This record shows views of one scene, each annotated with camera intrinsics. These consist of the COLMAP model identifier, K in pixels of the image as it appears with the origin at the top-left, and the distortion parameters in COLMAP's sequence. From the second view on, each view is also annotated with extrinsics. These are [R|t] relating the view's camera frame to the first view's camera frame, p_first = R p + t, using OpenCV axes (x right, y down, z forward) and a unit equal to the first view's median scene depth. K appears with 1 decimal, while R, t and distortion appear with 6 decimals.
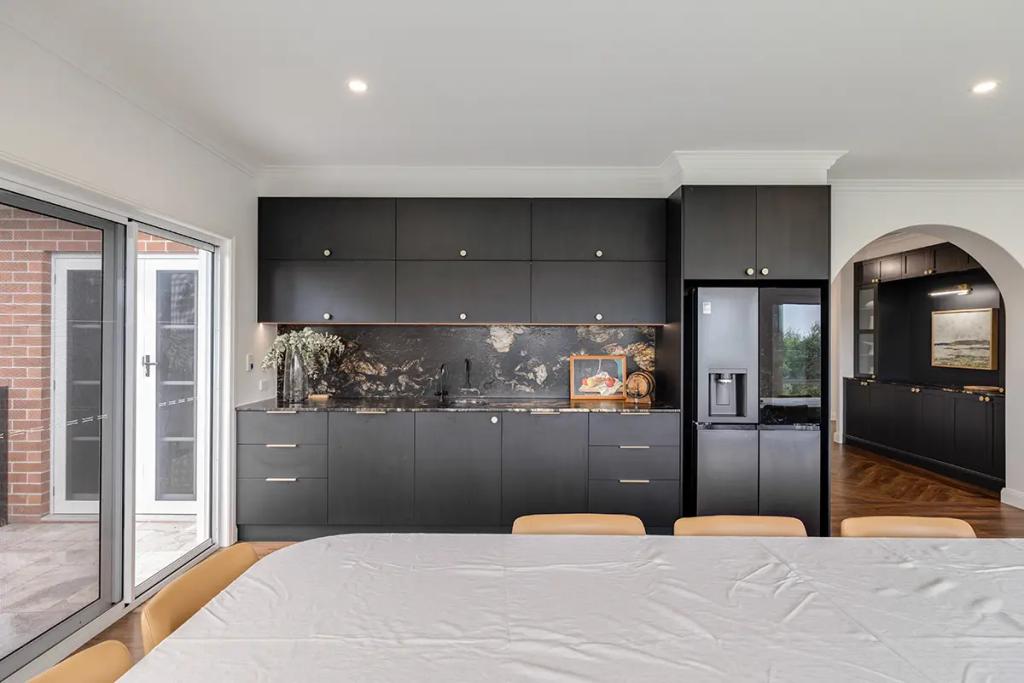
lens RADIAL K [[531.1, 0, 516.1], [0, 531.1, 337.7], [0, 0, 1]] dist [-0.002711, -0.000122]
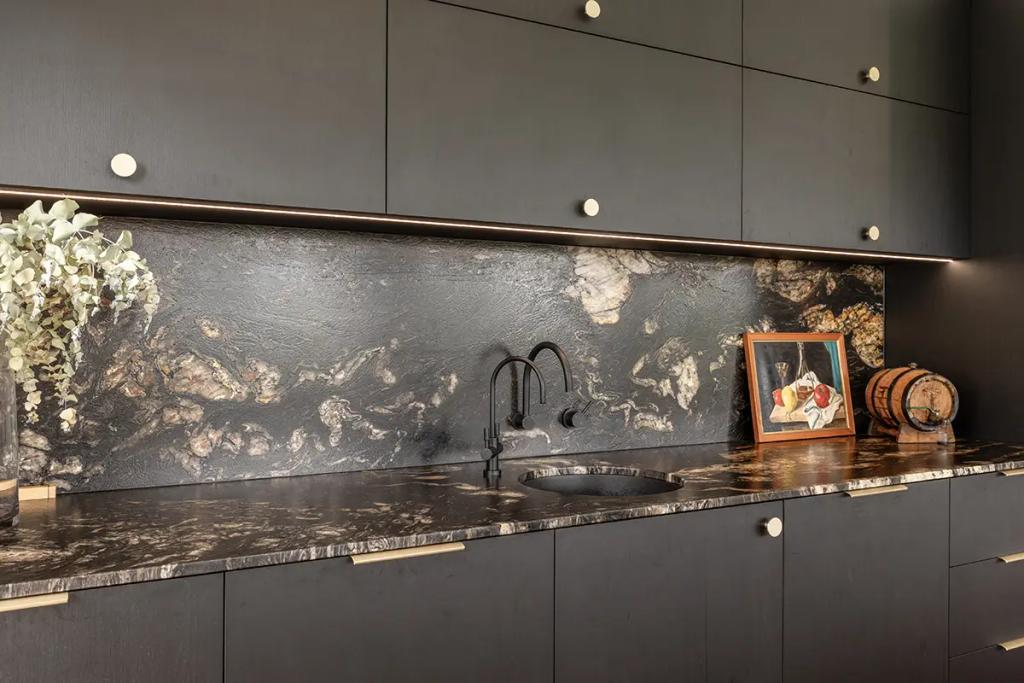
lens RADIAL K [[845.6, 0, 511.8], [0, 845.6, 333.0], [0, 0, 1]] dist [0.005804, 0.002054]
pose [[0.872096, -0.000088, 0.489335, -0.363933], [-0.005940, 0.999924, 0.010767, 0.027891], [-0.489299, -0.012297, 0.872030, 0.536468]]
